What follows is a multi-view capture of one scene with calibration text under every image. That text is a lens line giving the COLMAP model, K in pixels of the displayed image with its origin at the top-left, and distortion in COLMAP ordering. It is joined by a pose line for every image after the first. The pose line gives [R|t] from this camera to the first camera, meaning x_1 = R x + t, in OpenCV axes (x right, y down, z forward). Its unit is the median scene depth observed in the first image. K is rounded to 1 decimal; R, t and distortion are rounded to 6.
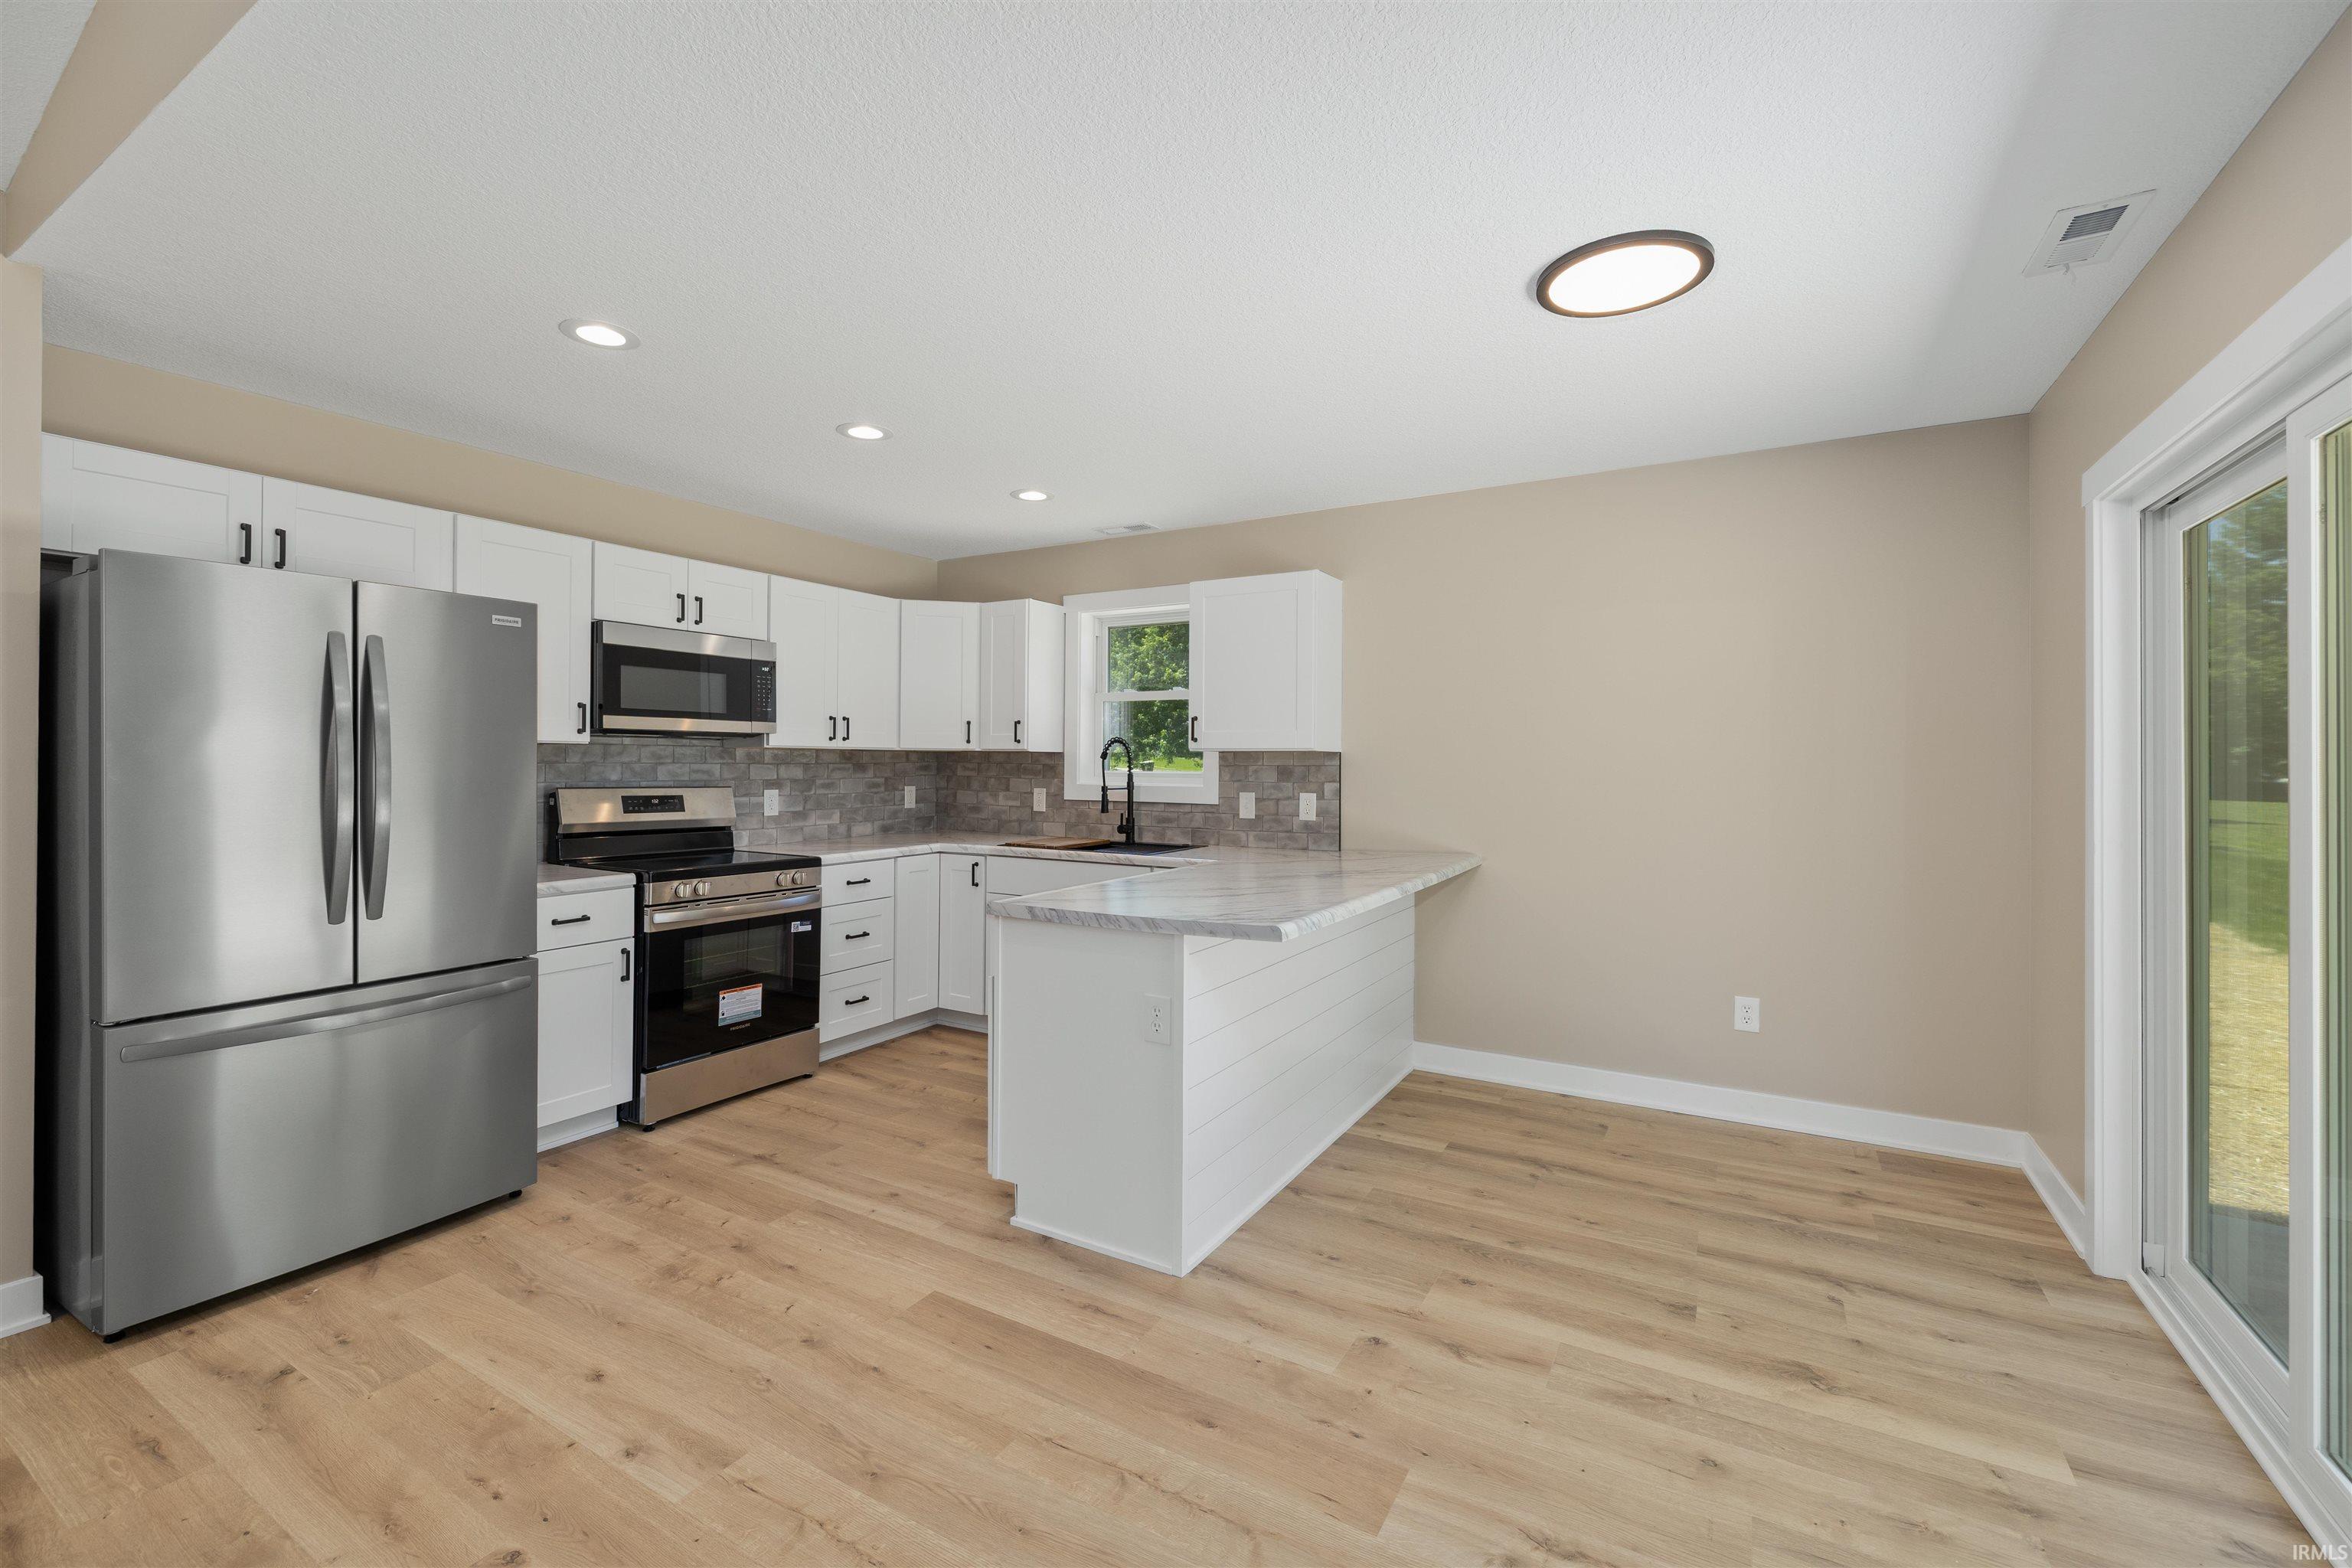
lens RADIAL K [[1001.7, 0, 1163.3], [0, 1001.7, 760.3], [0, 0, 1]] dist [0.005974, -0.001416]
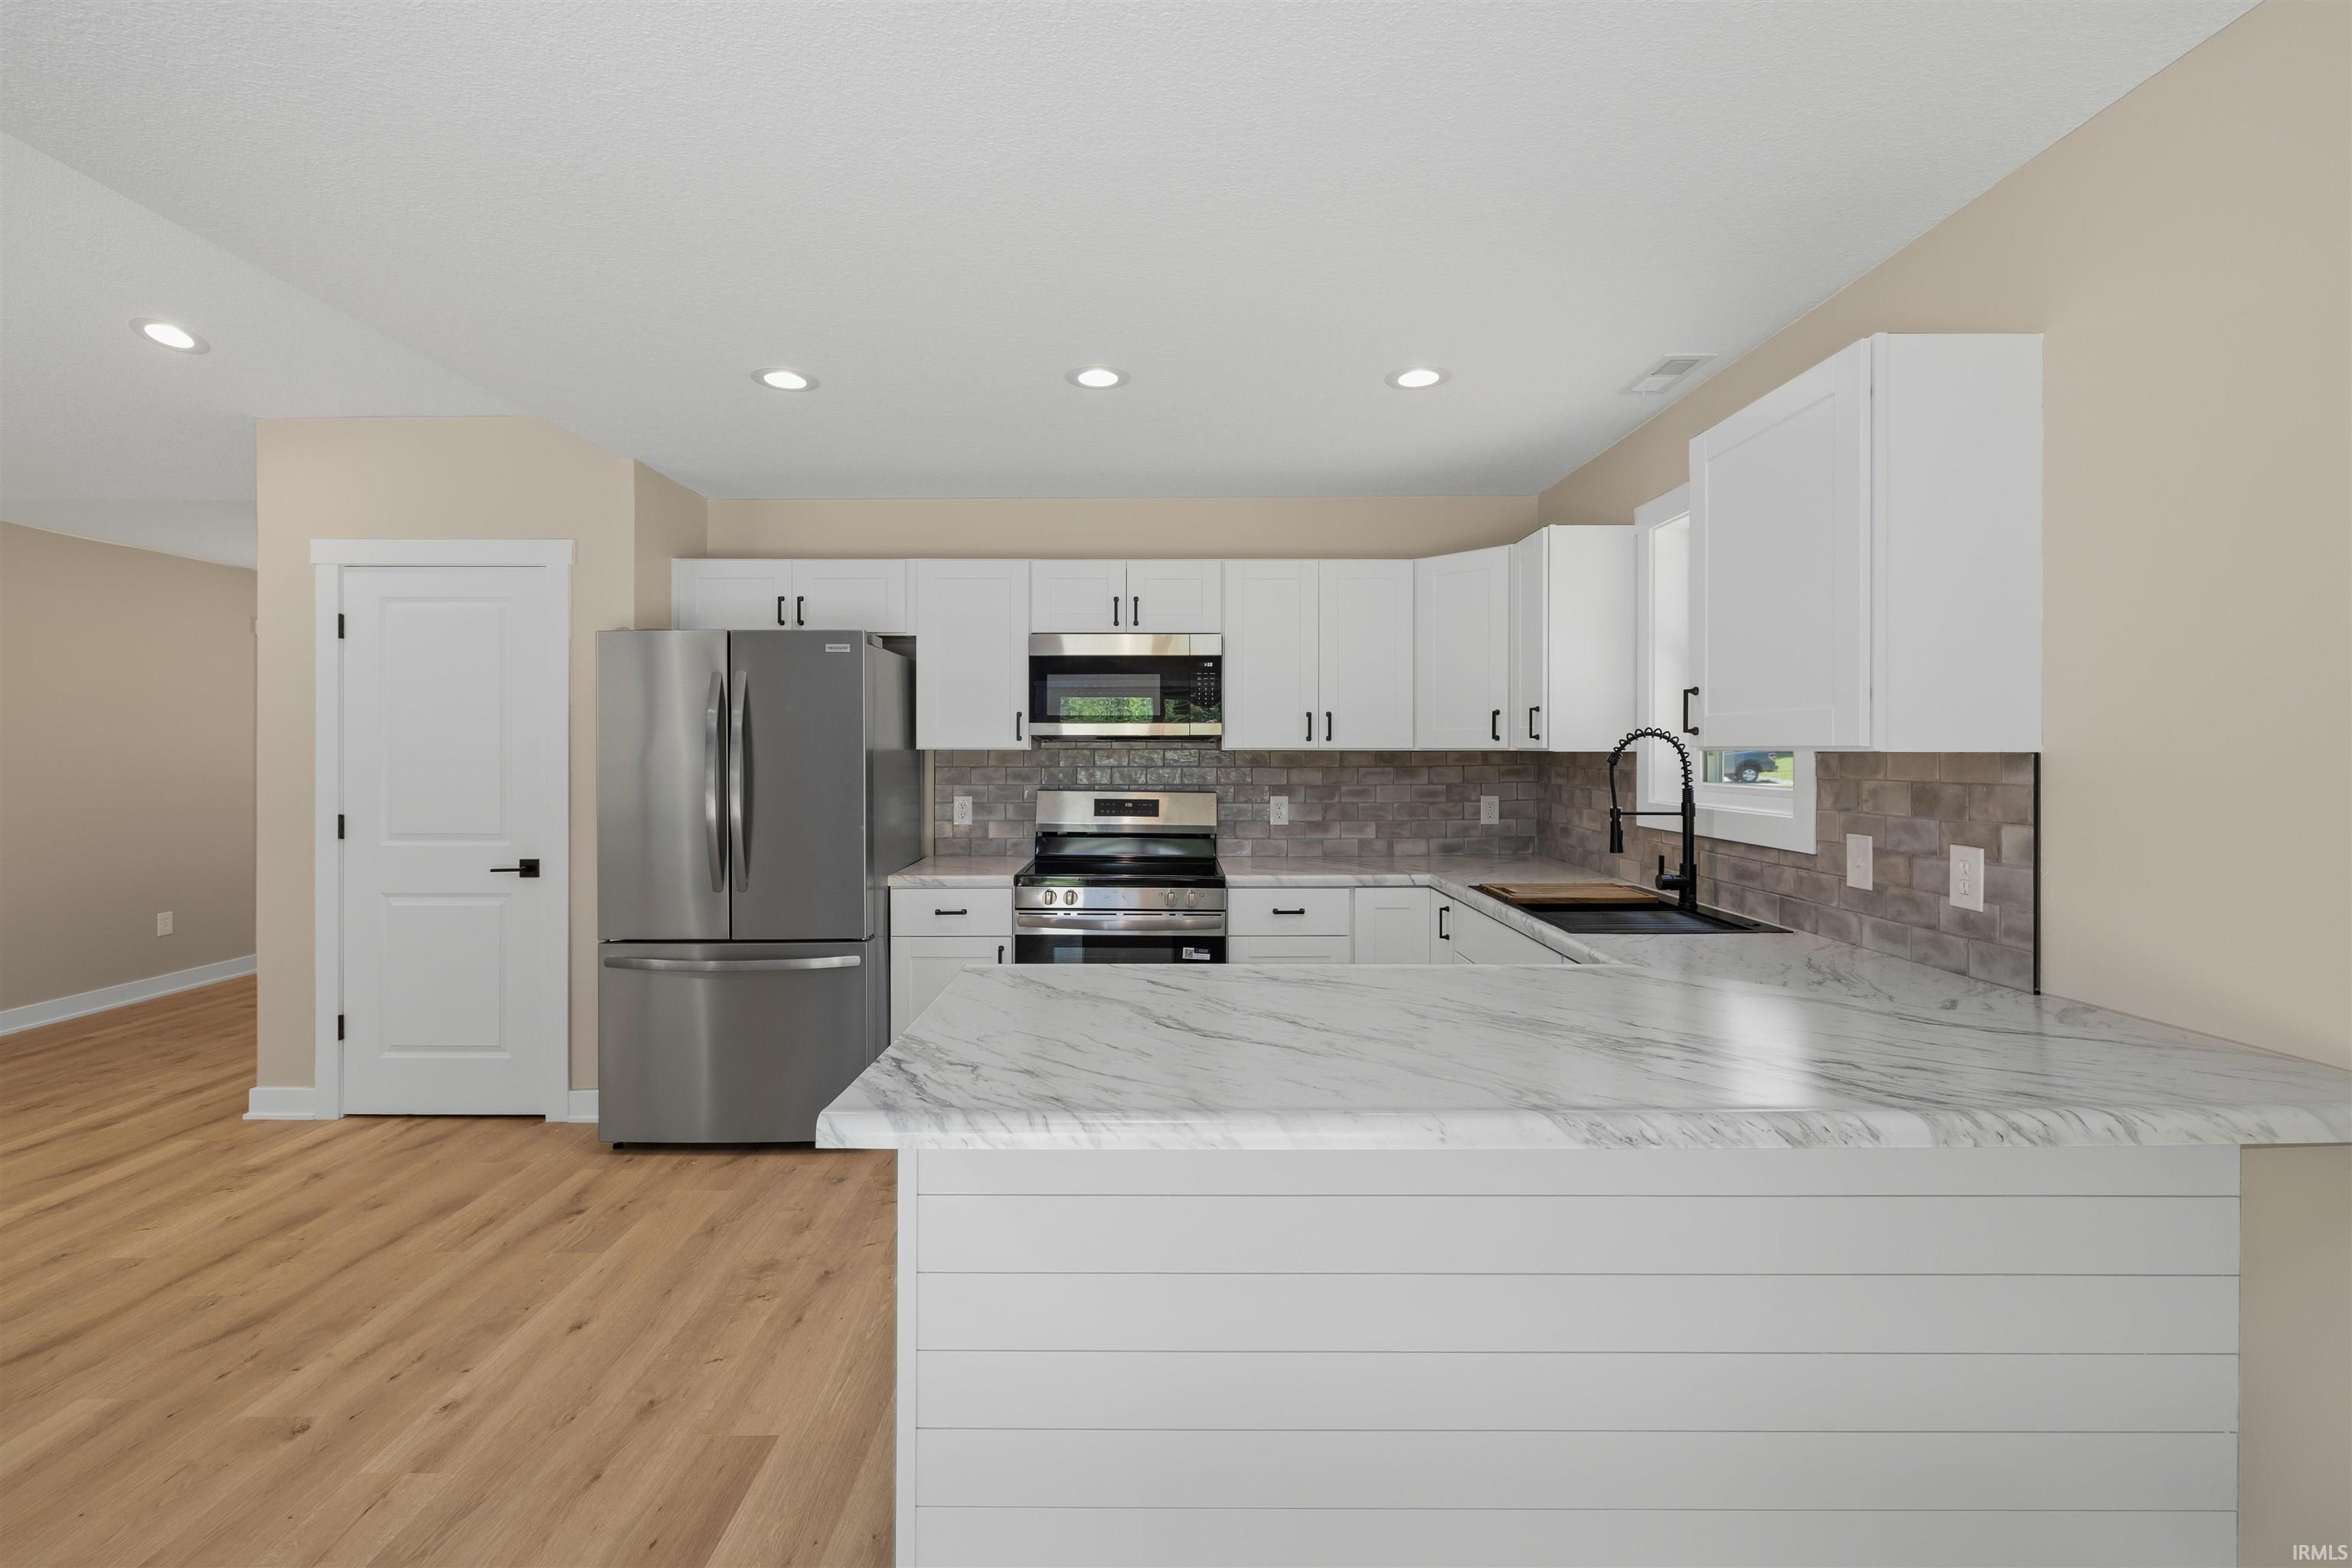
lens RADIAL K [[1001.7, 0, 1154.9], [0, 1001.7, 742.2], [0, 0, 1]] dist [0.005974, -0.001416]
pose [[0.501142, -0.012726, -0.865271, 0.359080], [0.003673, 0.999914, -0.012579, -0.008796], [0.865357, 0.003126, 0.501146, 0.489533]]
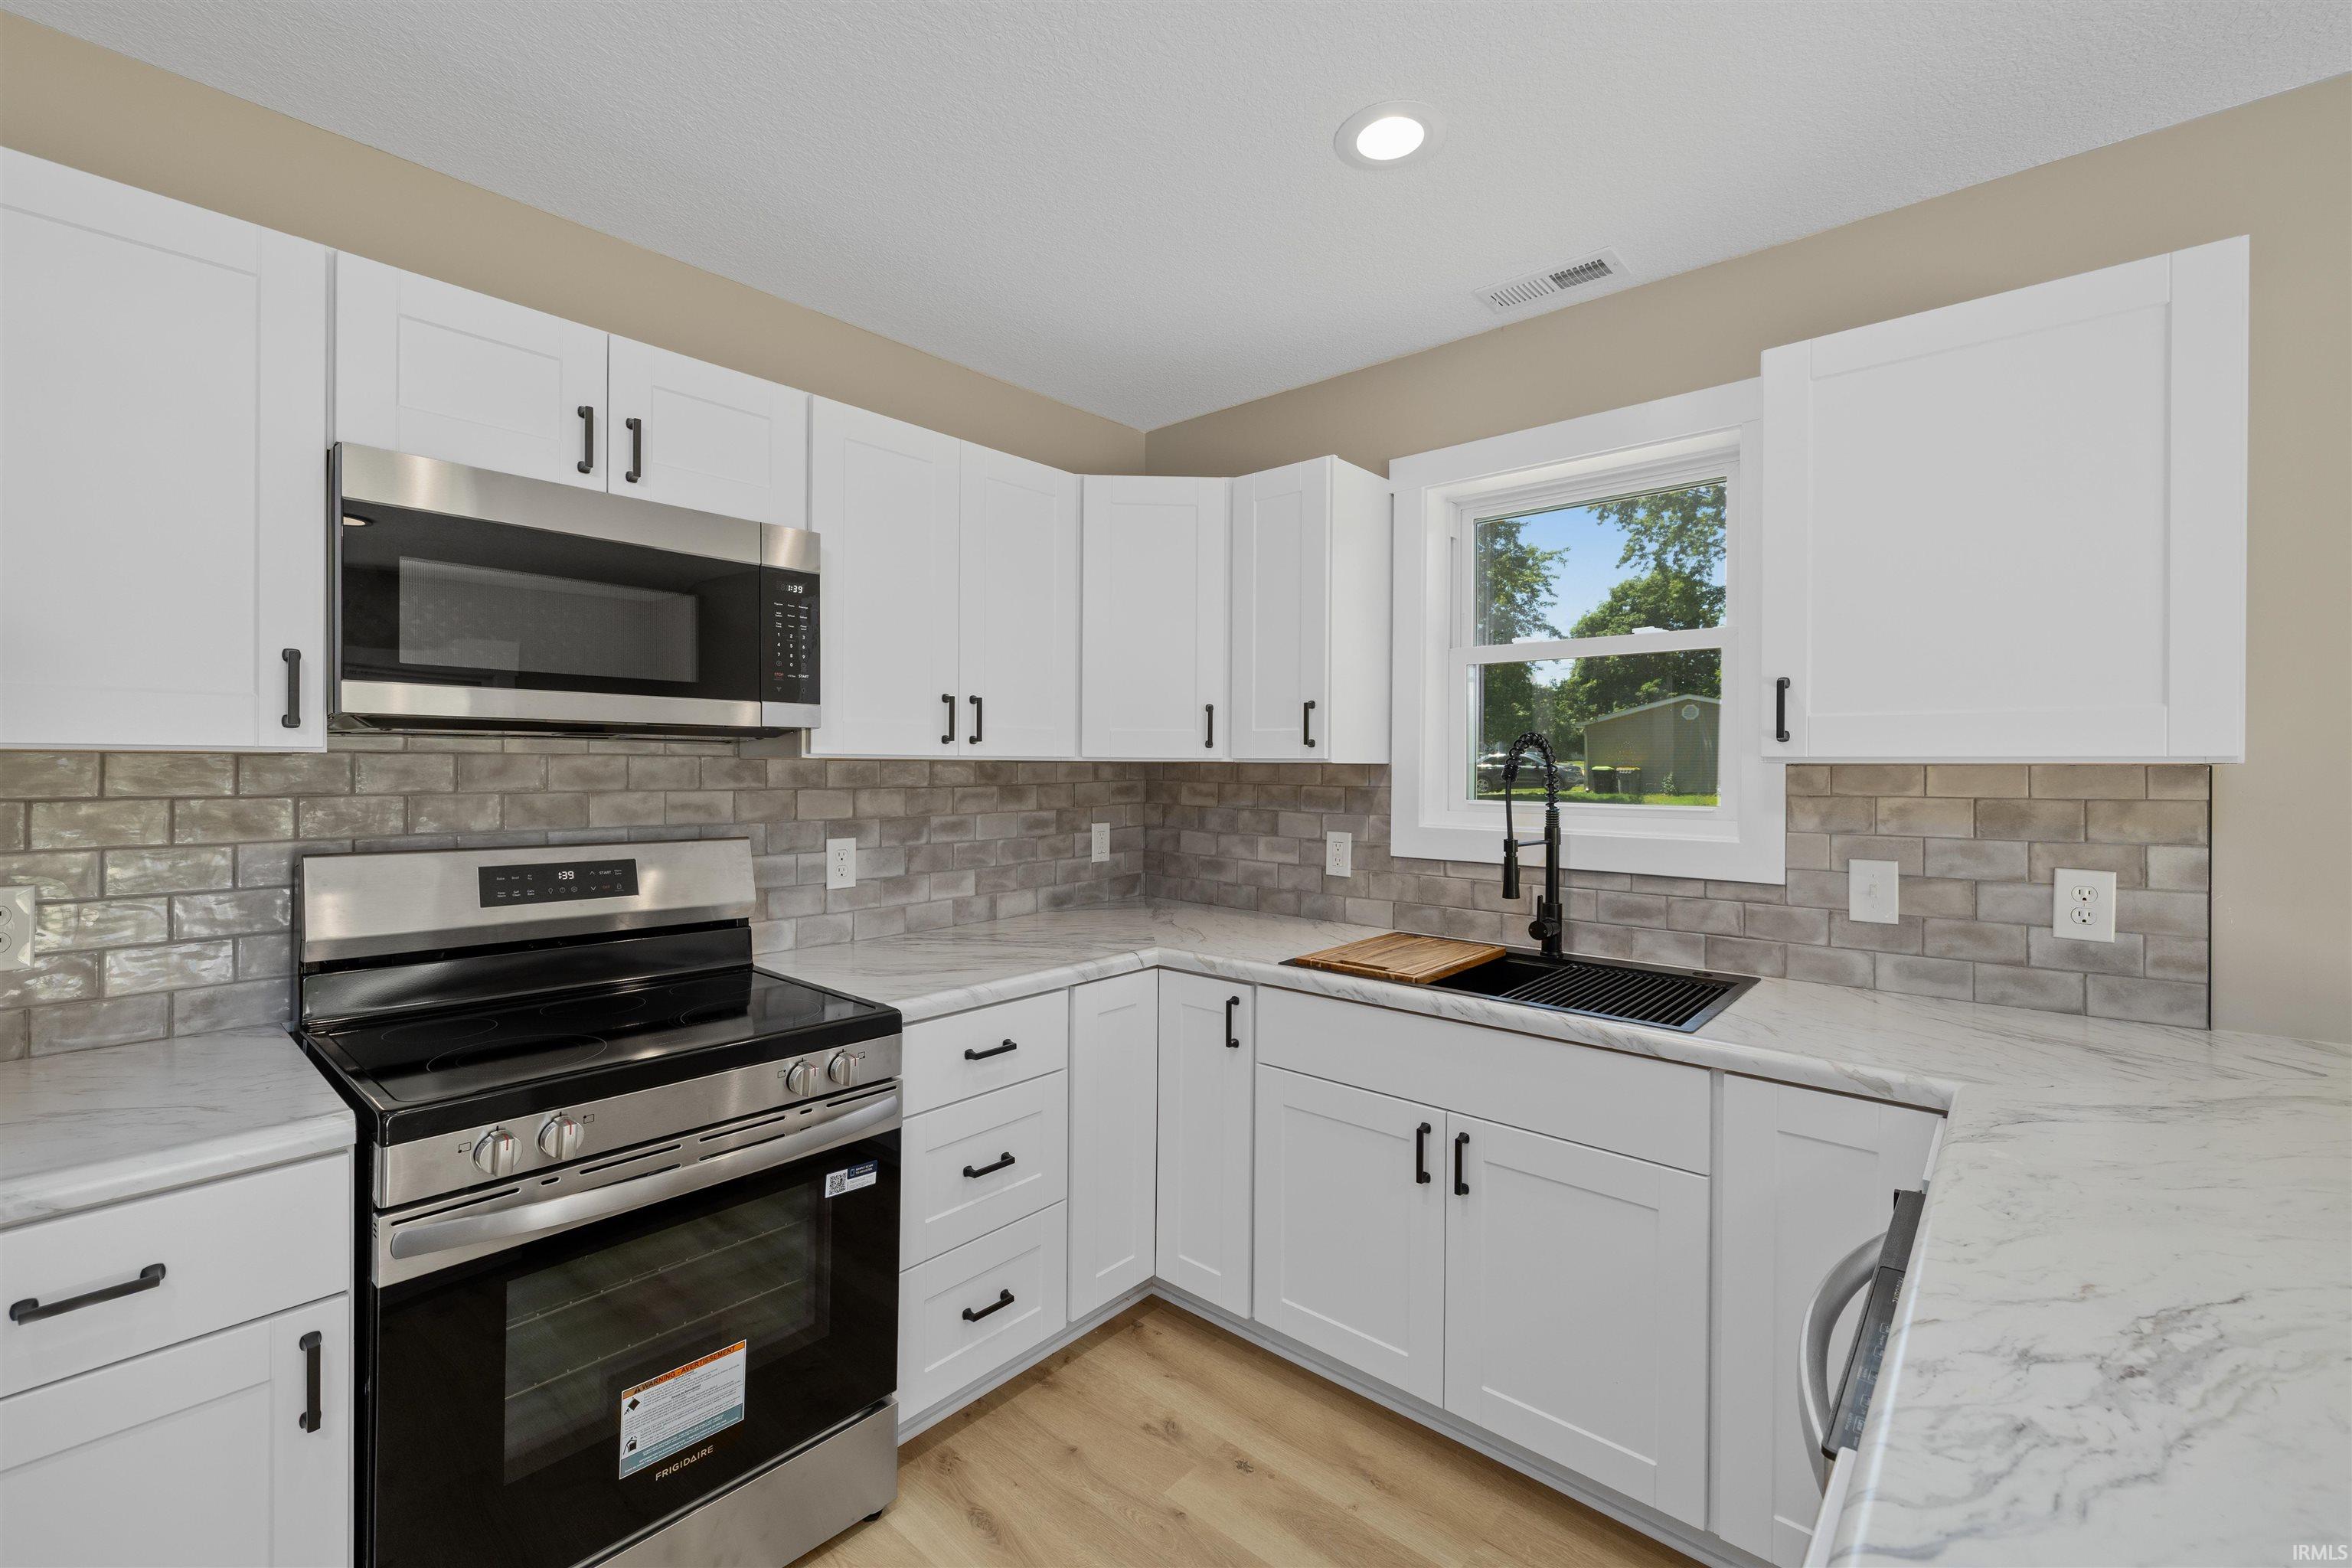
lens RADIAL K [[1001.7, 0, 1158.6], [0, 1001.7, 768.2], [0, 0, 1]] dist [0.005974, -0.001416]
pose [[0.981377, -0.000901, -0.192090, -0.139958], [0.001609, 0.999992, 0.003526, -0.009446], [0.192086, -0.003770, 0.981371, 0.563872]]
